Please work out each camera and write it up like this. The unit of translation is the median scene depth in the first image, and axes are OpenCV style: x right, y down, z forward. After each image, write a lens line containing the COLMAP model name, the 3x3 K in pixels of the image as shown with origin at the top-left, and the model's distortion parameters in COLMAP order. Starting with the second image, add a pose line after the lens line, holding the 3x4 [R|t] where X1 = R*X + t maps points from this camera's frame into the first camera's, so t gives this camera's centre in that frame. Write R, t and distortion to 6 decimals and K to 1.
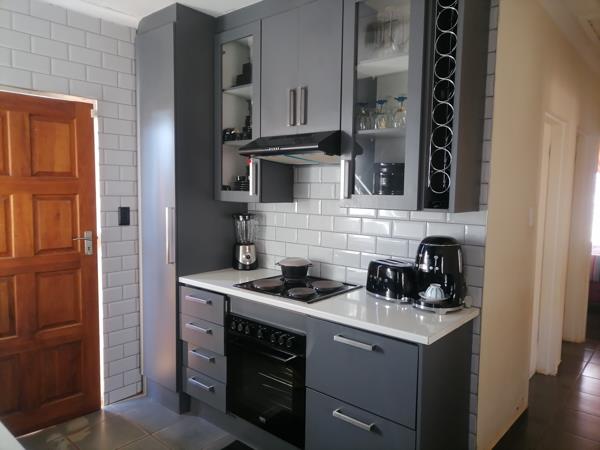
lens RADIAL K [[440.0, 0, 304.9], [0, 440.0, 228.1], [0, 0, 1]] dist [0.032576, -0.034263]
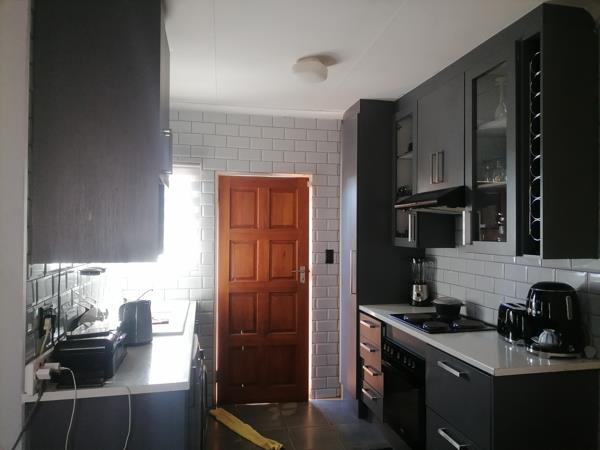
lens RADIAL K [[440.0, 0, 293.8], [0, 440.0, 231.2], [0, 0, 1]] dist [0.032576, -0.034263]
pose [[0.794093, -0.009821, -0.607717, 0.374875], [-0.048470, 0.995662, -0.079424, 0.008960], [0.605861, 0.092526, 0.790172, -0.150540]]
